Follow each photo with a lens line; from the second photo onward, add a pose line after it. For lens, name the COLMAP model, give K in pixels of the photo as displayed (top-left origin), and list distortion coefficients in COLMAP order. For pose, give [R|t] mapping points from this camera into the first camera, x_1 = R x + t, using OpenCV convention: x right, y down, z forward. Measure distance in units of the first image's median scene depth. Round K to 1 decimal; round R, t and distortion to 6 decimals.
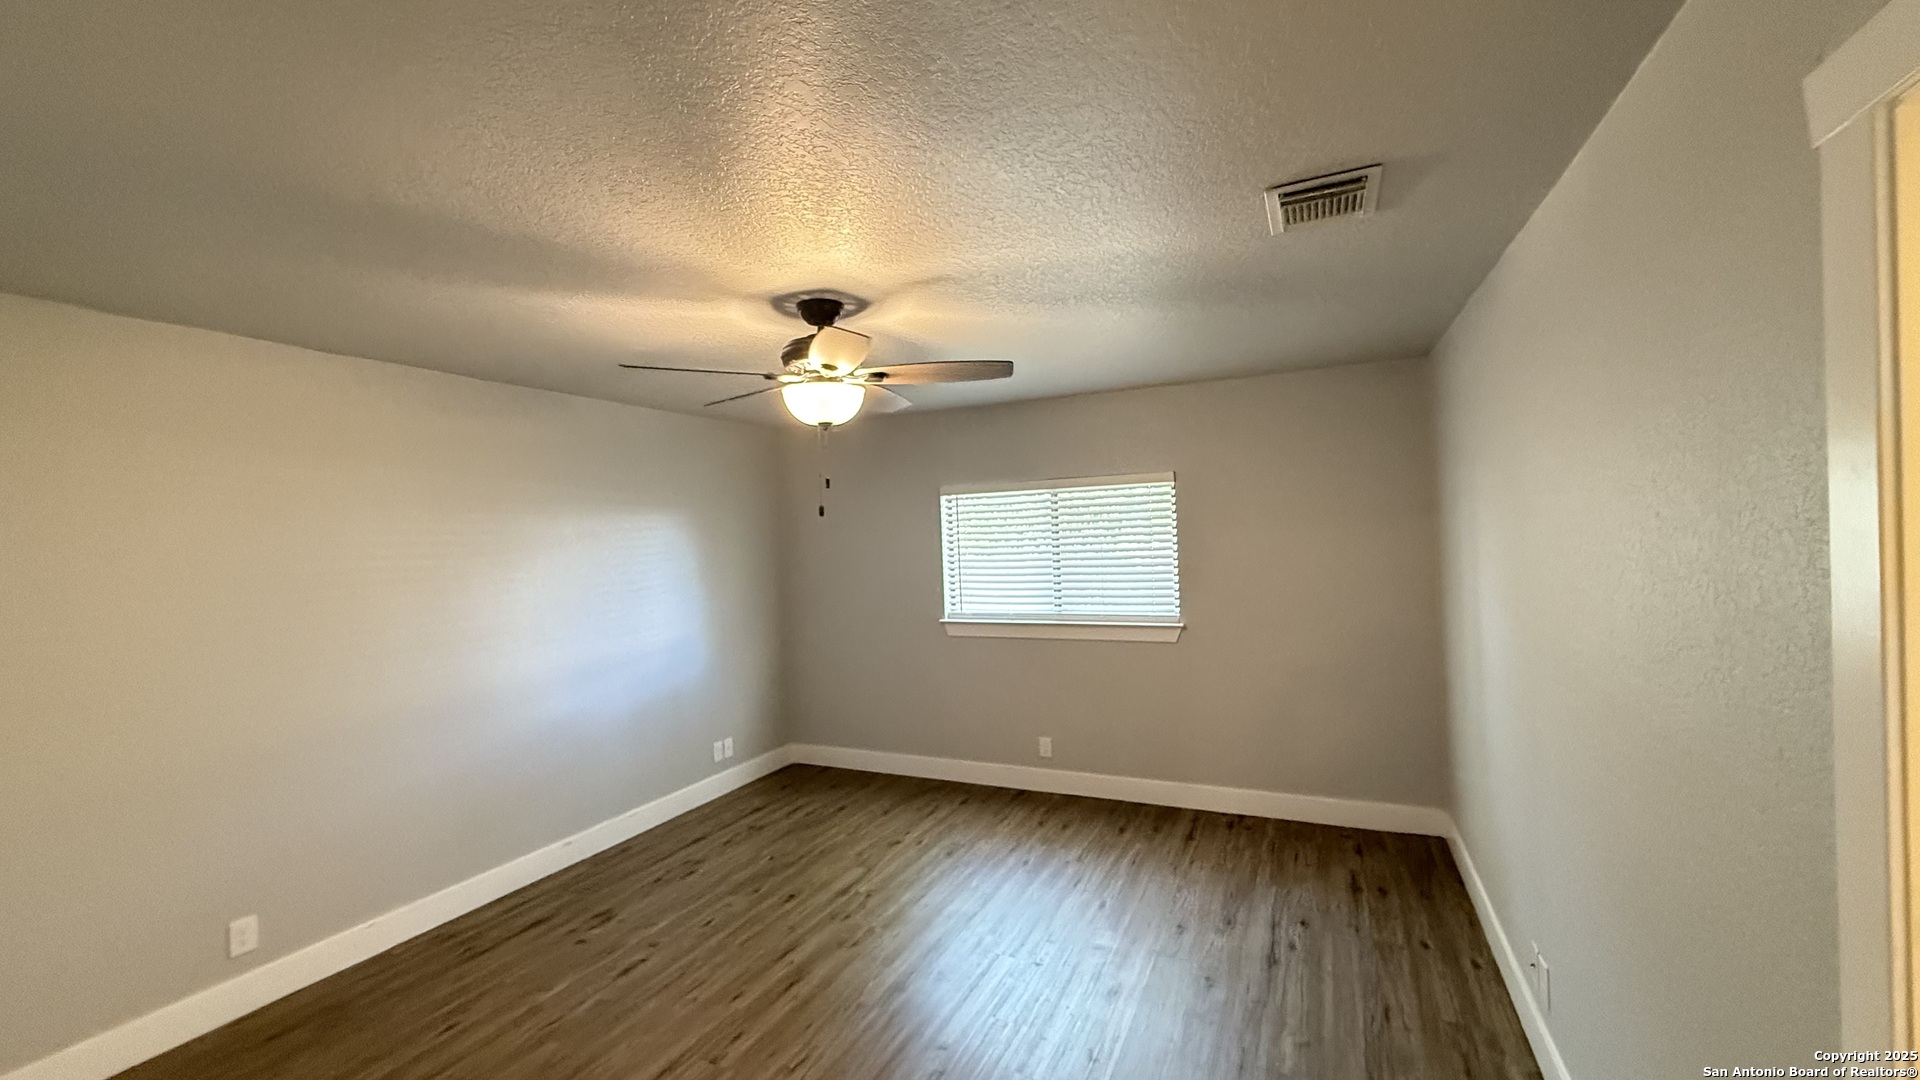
lens RADIAL K [[768.0, 0, 926.2], [0, 768.0, 545.4], [0, 0, 1]] dist [0.002053, -0.000890]
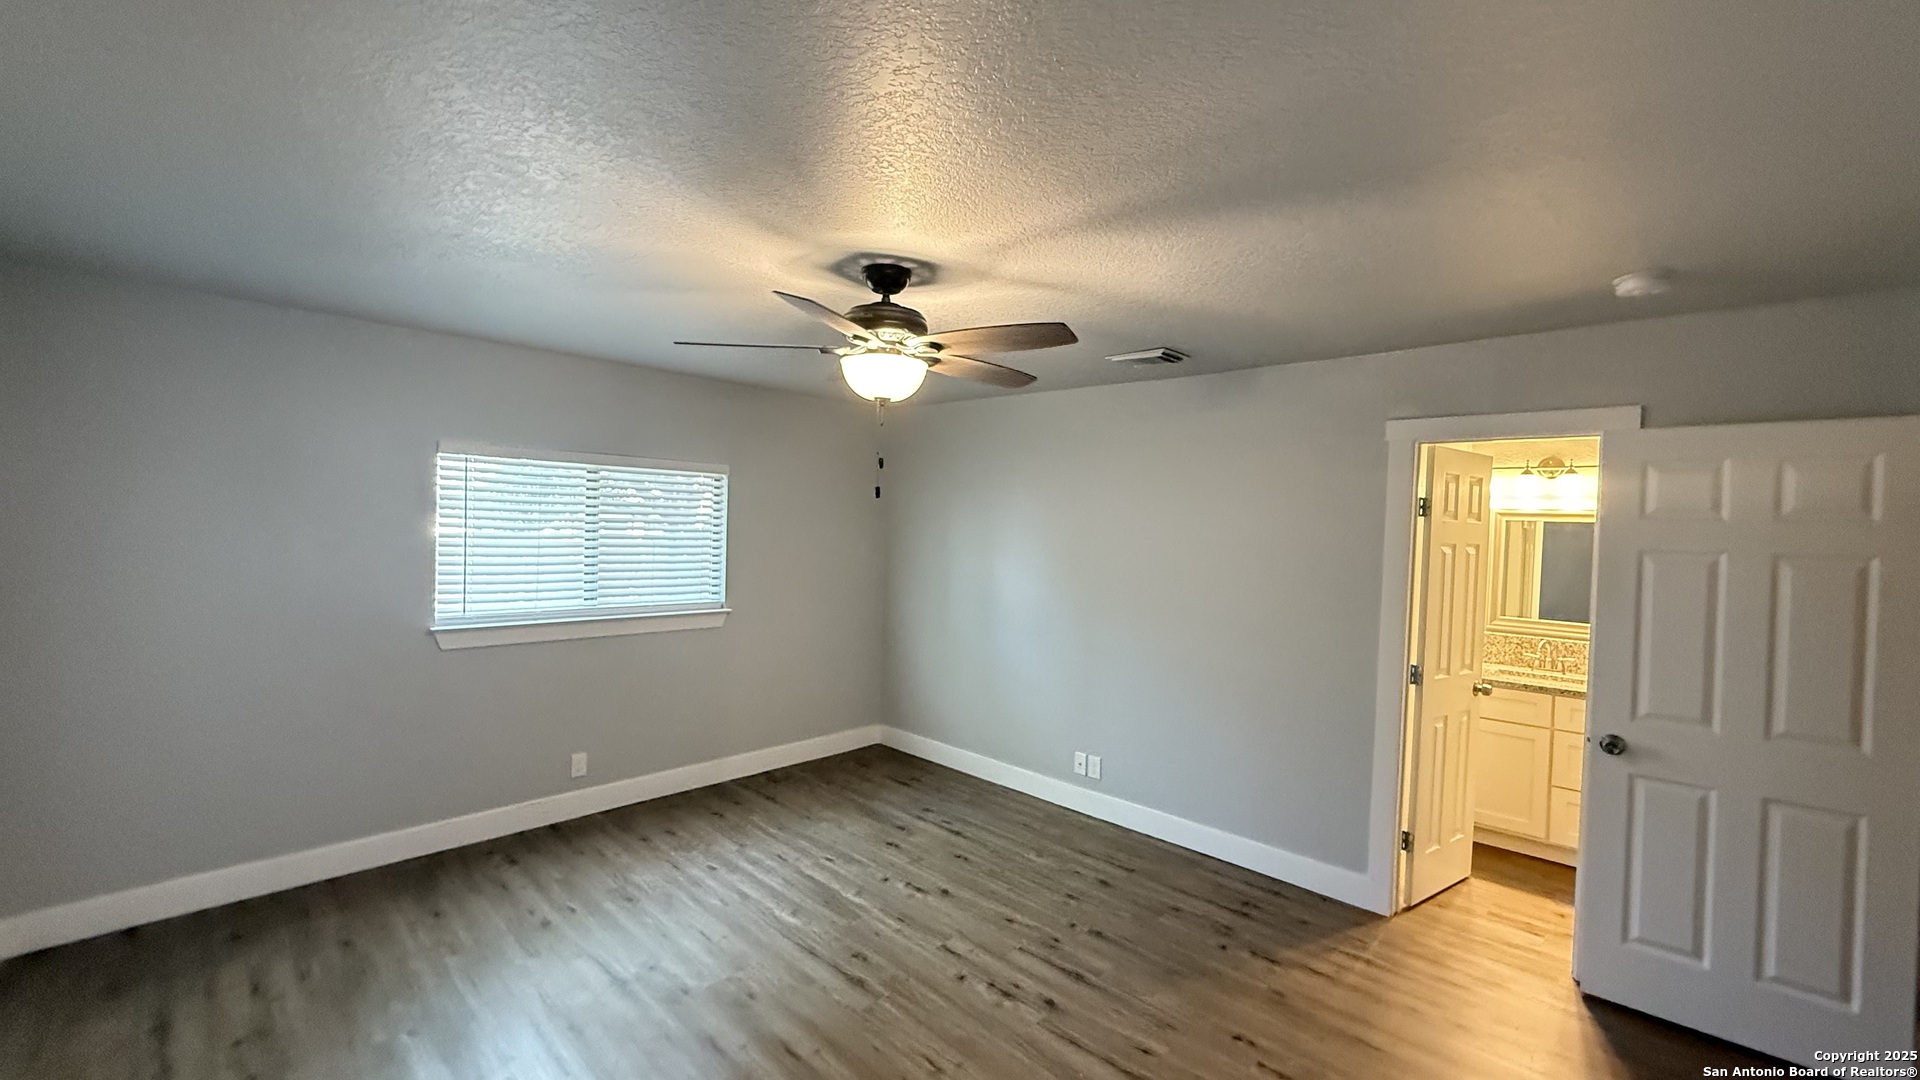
lens RADIAL K [[768.0, 0, 958.3], [0, 768.0, 529.7], [0, 0, 1]] dist [0.002053, -0.000890]
pose [[0.291955, 0.043004, 0.955465, -0.627981], [-0.031648, 0.998876, -0.035287, 0.019769], [-0.955908, -0.019937, 0.292988, 0.397479]]
